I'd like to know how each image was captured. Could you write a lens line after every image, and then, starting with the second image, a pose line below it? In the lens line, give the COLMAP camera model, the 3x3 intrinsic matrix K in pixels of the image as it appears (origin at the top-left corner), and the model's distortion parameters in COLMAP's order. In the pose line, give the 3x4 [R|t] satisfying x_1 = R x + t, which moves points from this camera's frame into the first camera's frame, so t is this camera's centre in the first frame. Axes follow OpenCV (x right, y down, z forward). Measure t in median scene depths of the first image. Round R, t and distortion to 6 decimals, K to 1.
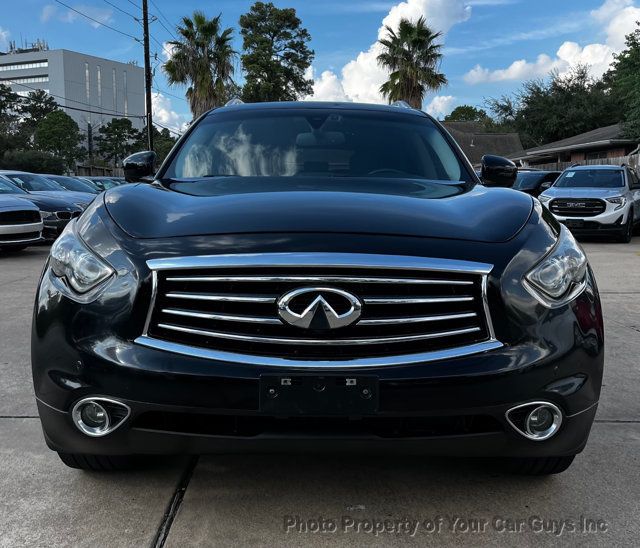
lens RADIAL K [[719.2, 0, 320.8], [0, 719.2, 248.3], [0, 0, 1]] dist [0.046265, -0.030518]
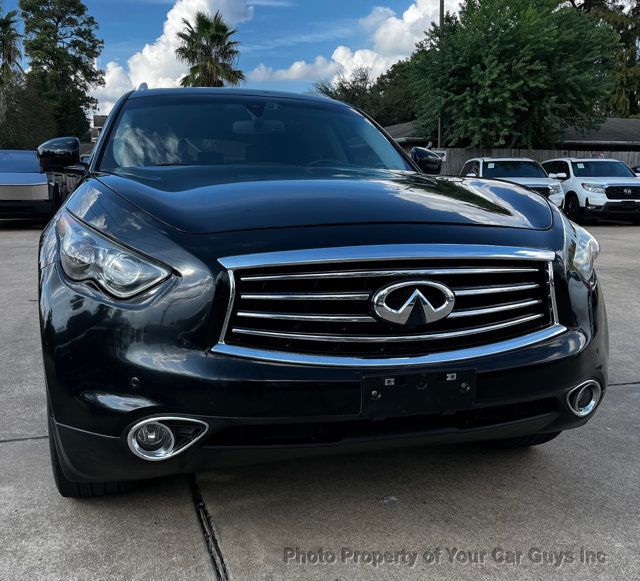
lens RADIAL K [[691.3, 0, 322.9], [0, 691.3, 274.0], [0, 0, 1]] dist [0.032698, -0.007847]
pose [[0.958476, -0.039087, 0.282482, -0.275105], [0.025181, 0.998293, 0.052695, -0.004506], [-0.284059, -0.043394, 0.957824, 0.114880]]
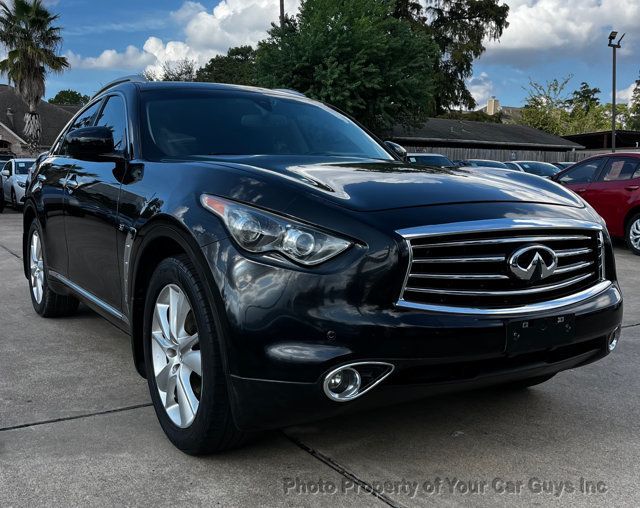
lens RADIAL K [[680.3, 0, 317.9], [0, 680.3, 239.1], [0, 0, 1]] dist [0.028358, -0.014760]
pose [[0.858488, -0.044633, 0.510887, -0.663408], [0.037187, 0.999001, 0.024788, 0.000284], [-0.511483, -0.002282, 0.859290, 0.139269]]
